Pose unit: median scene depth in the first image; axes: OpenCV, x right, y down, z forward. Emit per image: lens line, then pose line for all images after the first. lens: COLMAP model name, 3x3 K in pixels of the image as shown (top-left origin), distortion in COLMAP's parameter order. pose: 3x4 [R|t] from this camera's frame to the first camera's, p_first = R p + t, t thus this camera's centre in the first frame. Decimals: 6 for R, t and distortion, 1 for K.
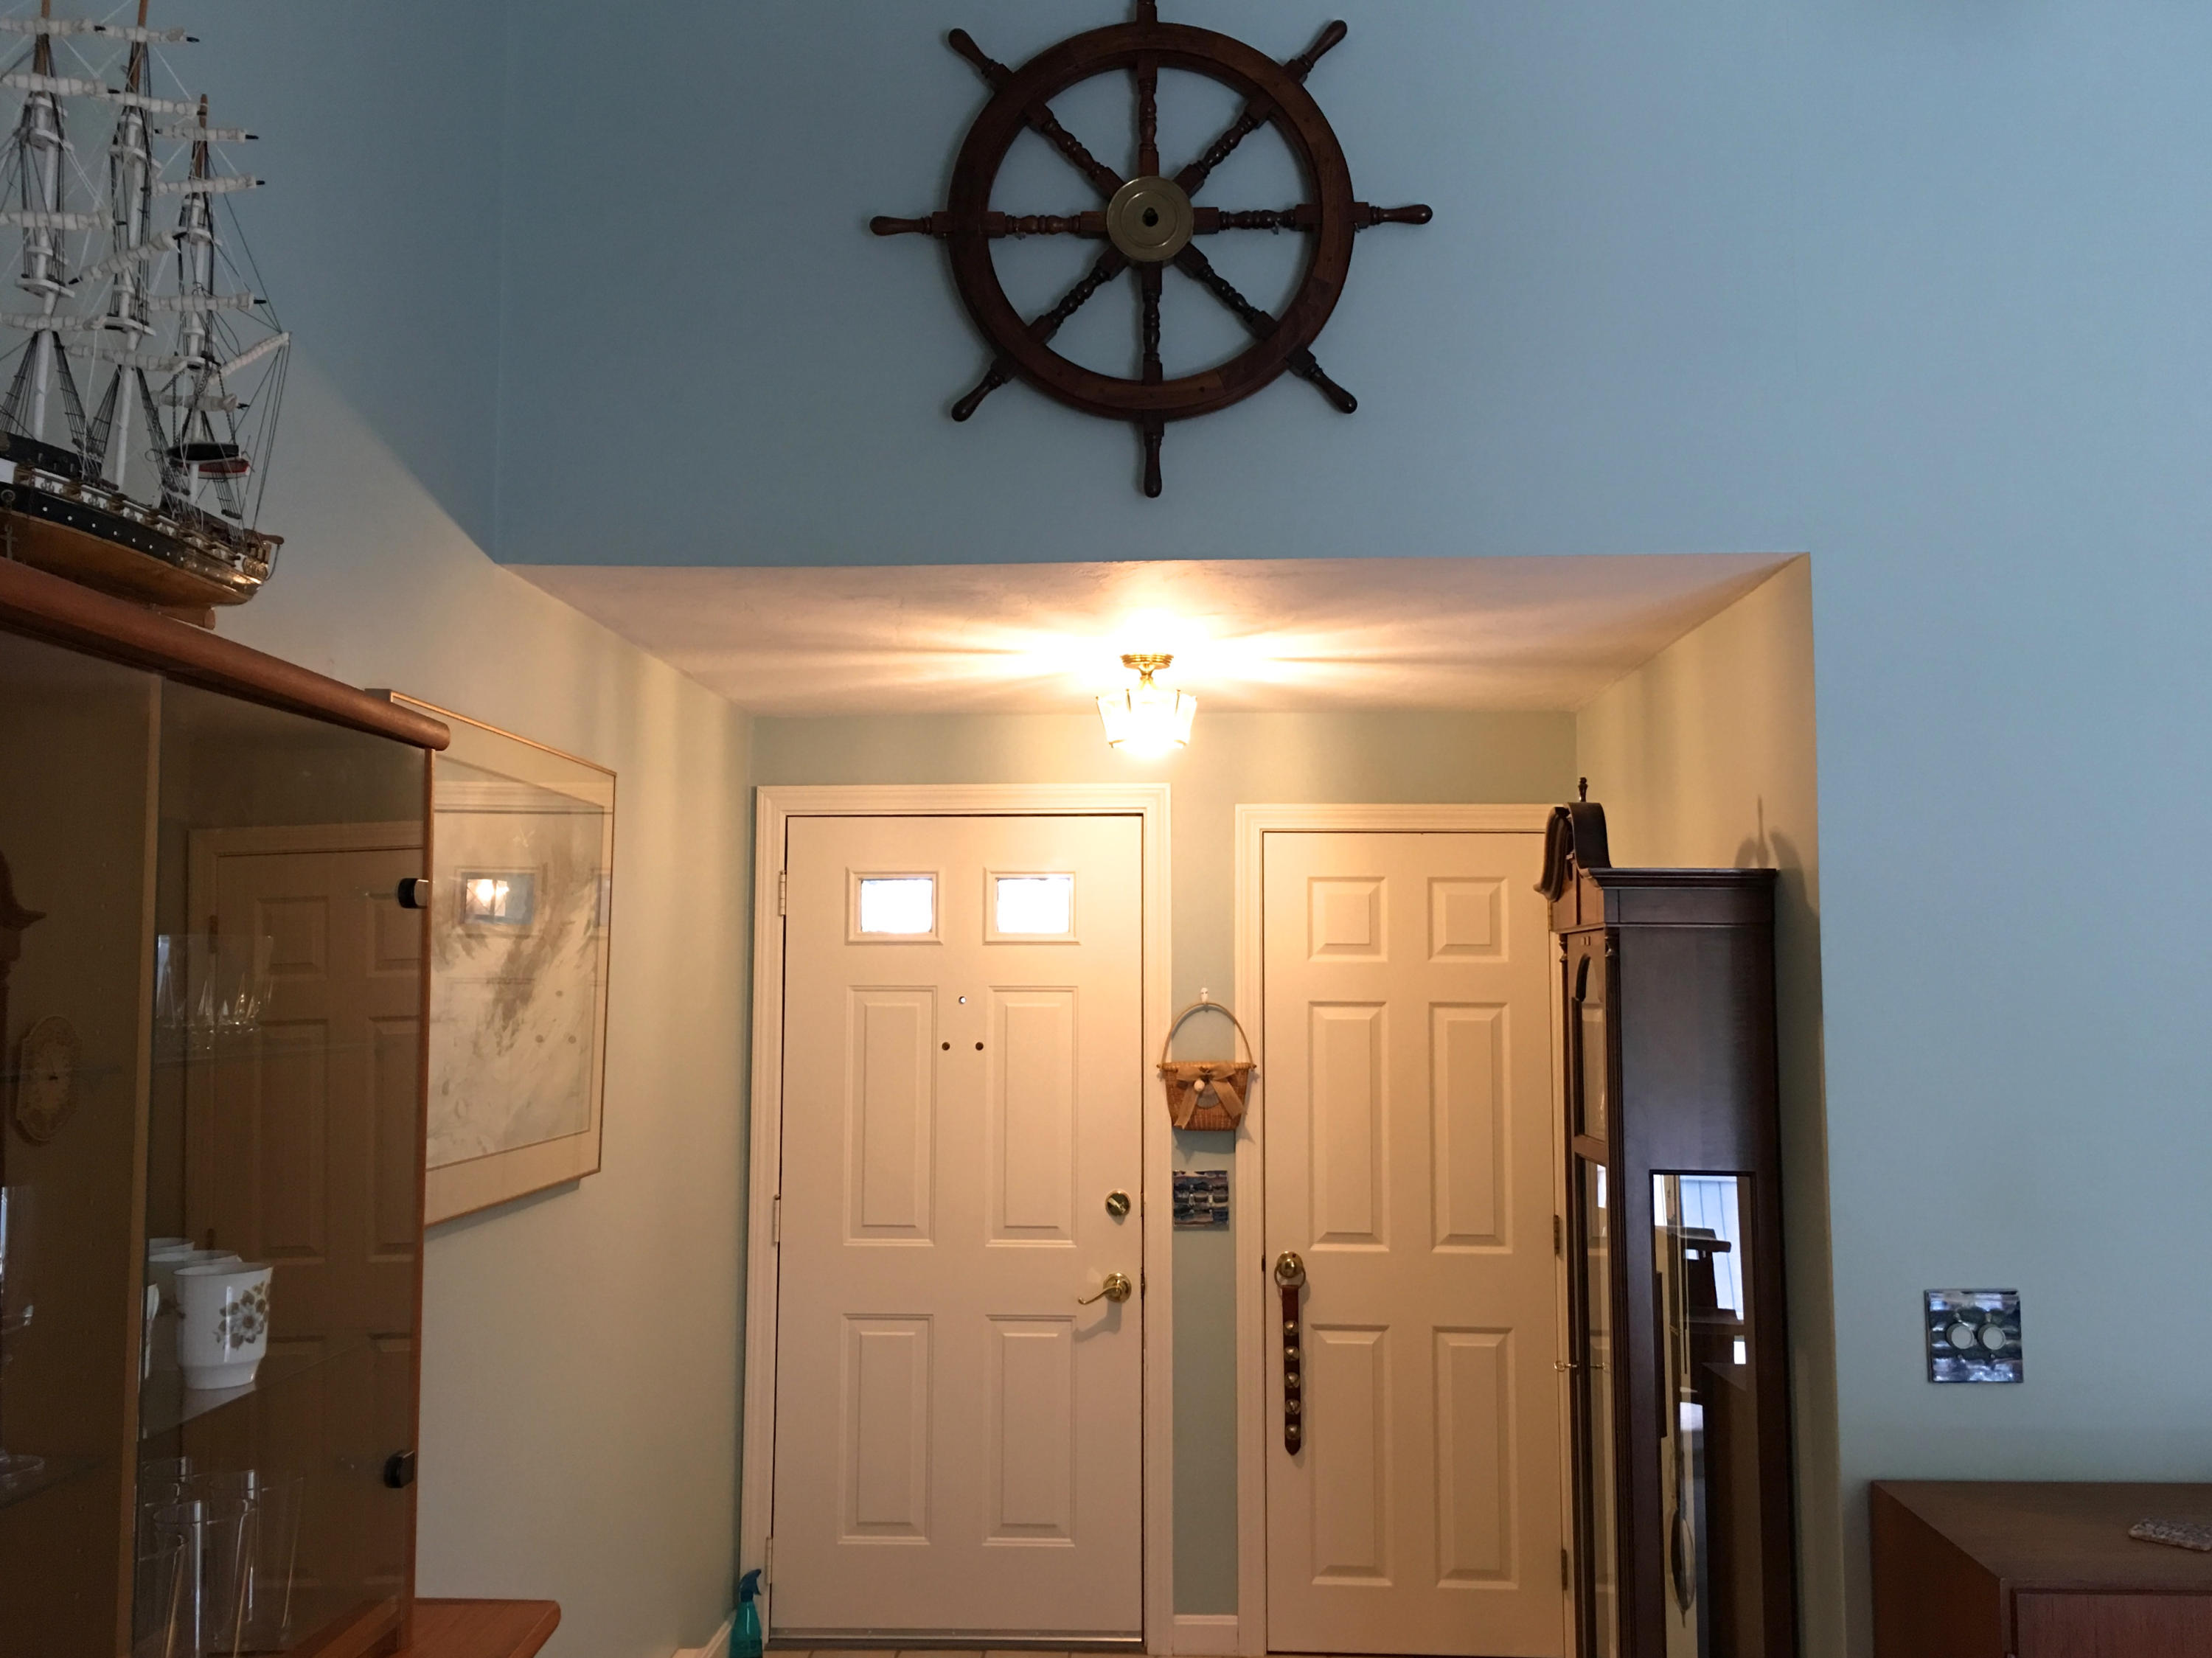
lens RADIAL K [[1867.2, 0, 1110.3], [0, 1867.2, 831.1], [0, 0, 1]] dist [0.070411, -0.079042]
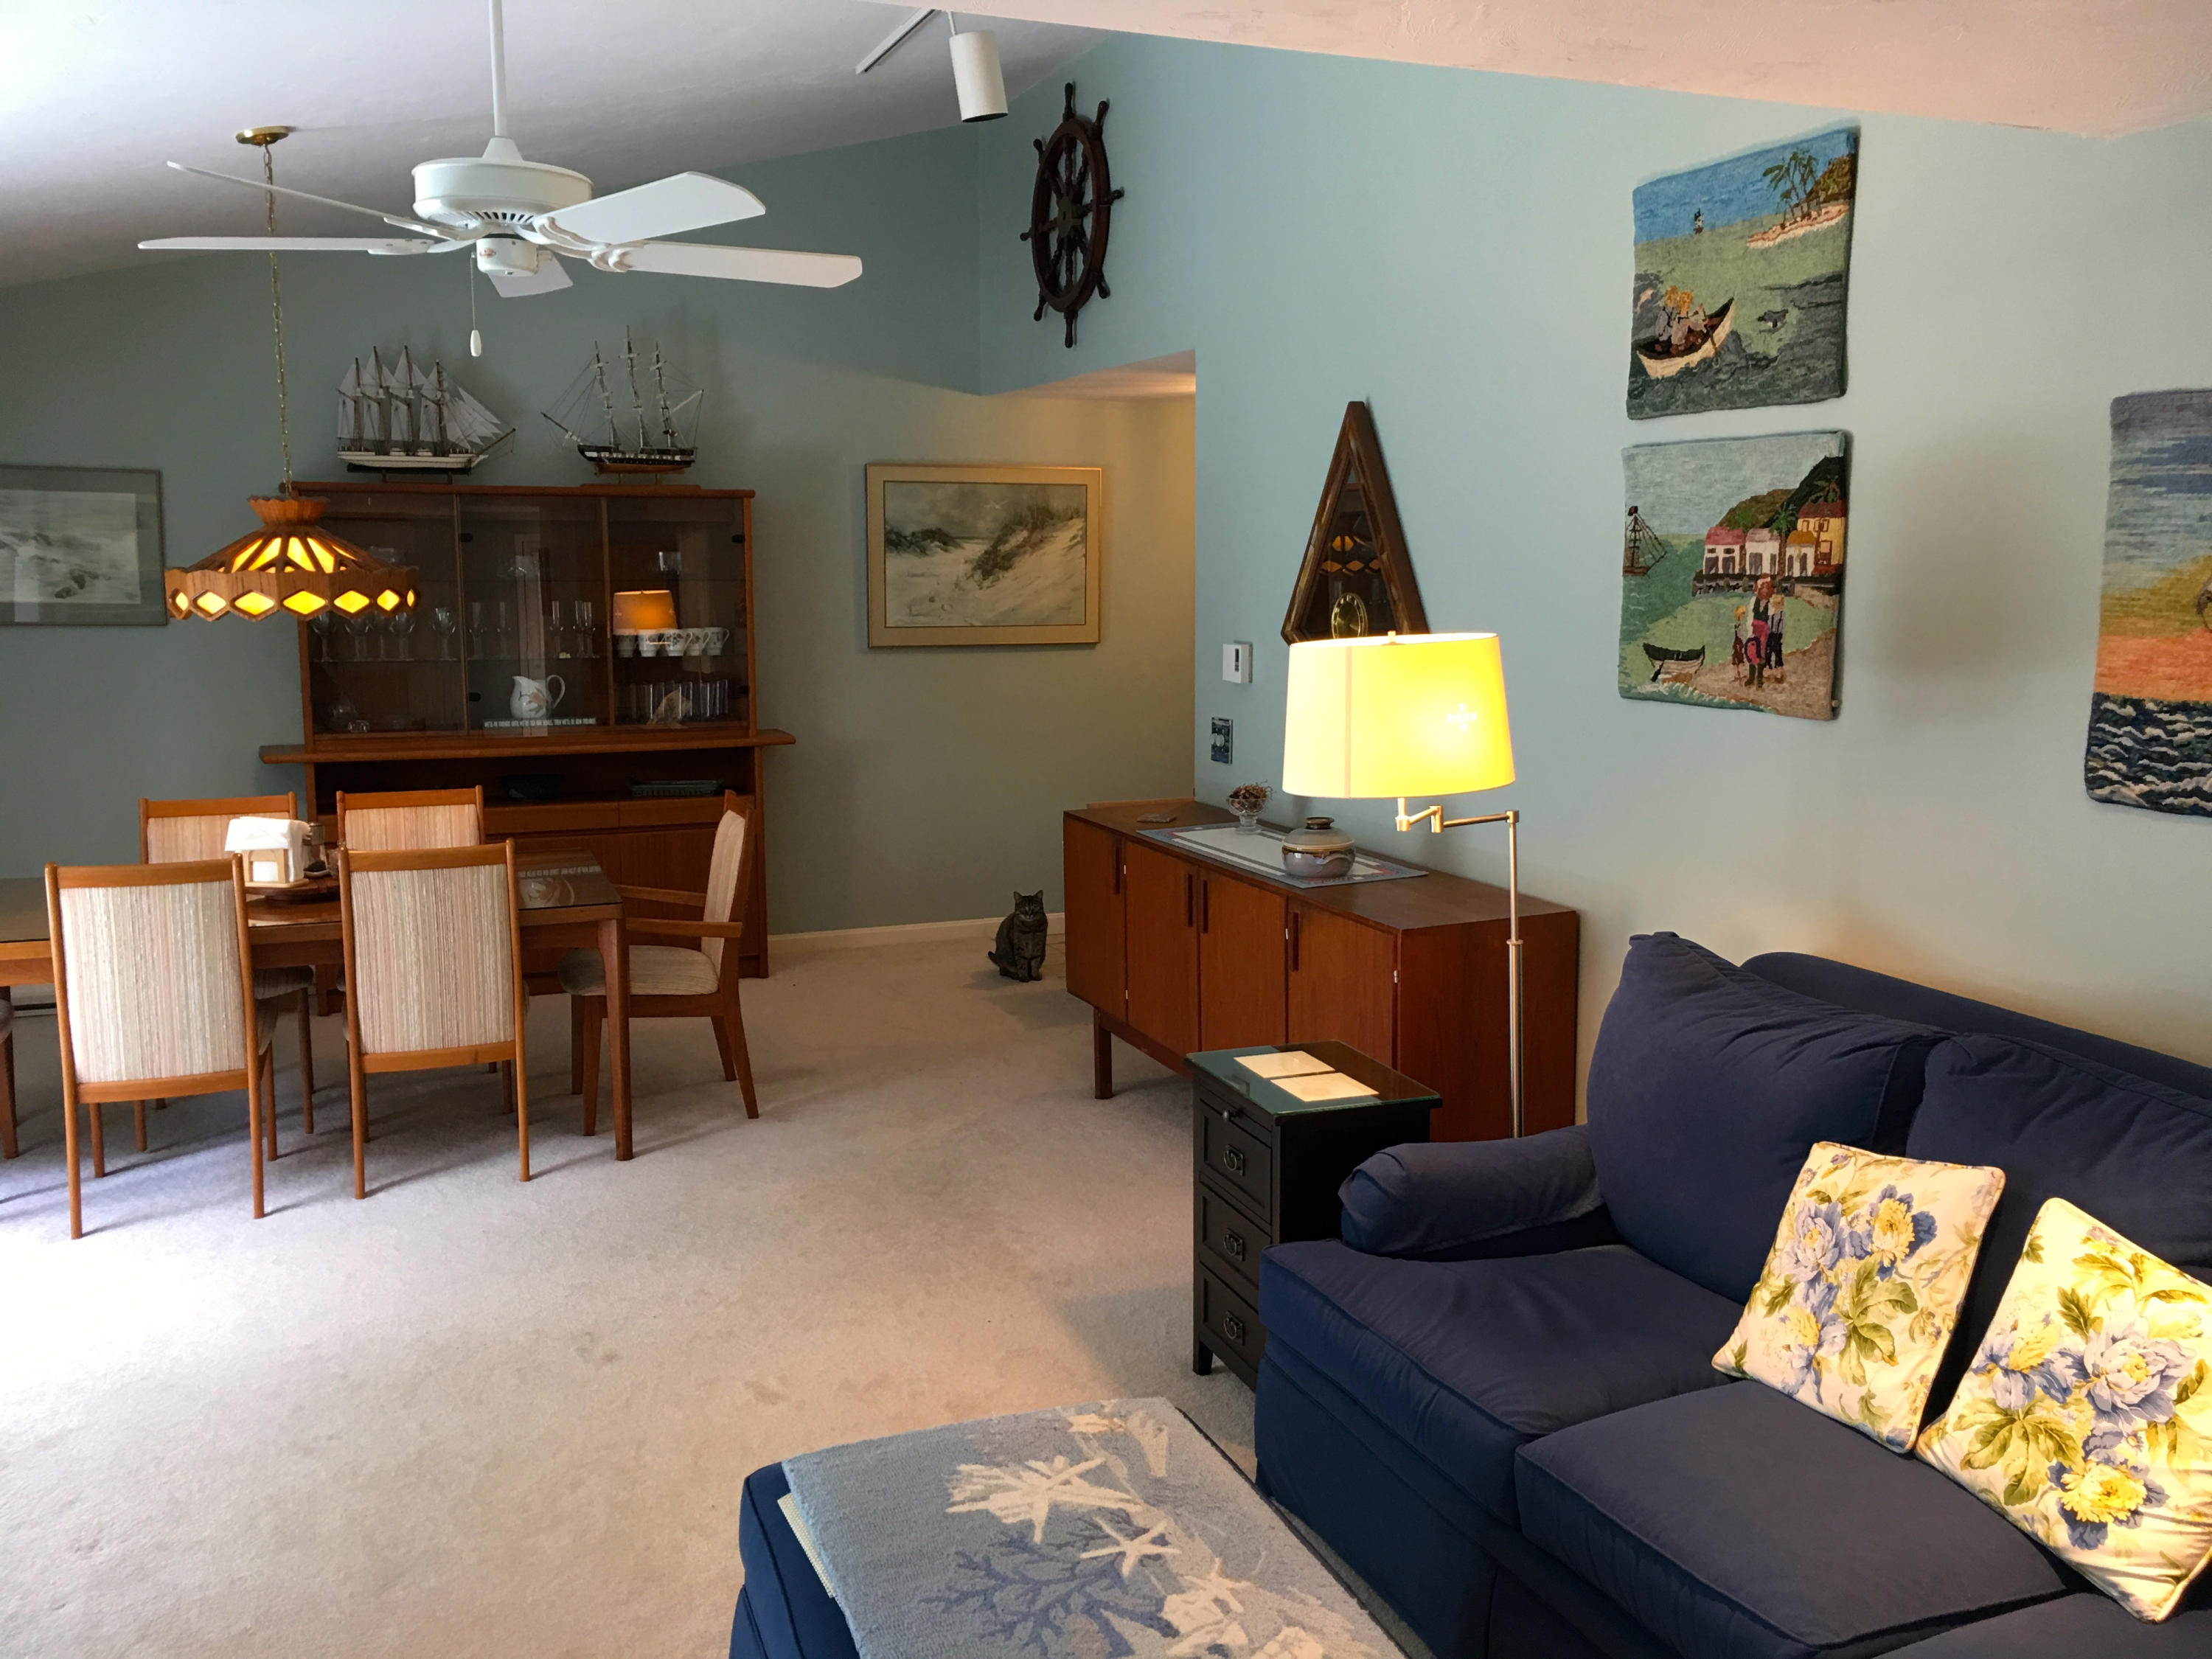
lens RADIAL K [[1867.3, 0, 1100.7], [0, 1867.3, 816.0], [0, 0, 1]] dist [0.070411, -0.079042]
pose [[0.407653, 0.130381, -0.903781, 2.120723], [0.075390, 0.981569, 0.175608, -0.018078], [0.910019, -0.139723, 0.390310, 0.070944]]
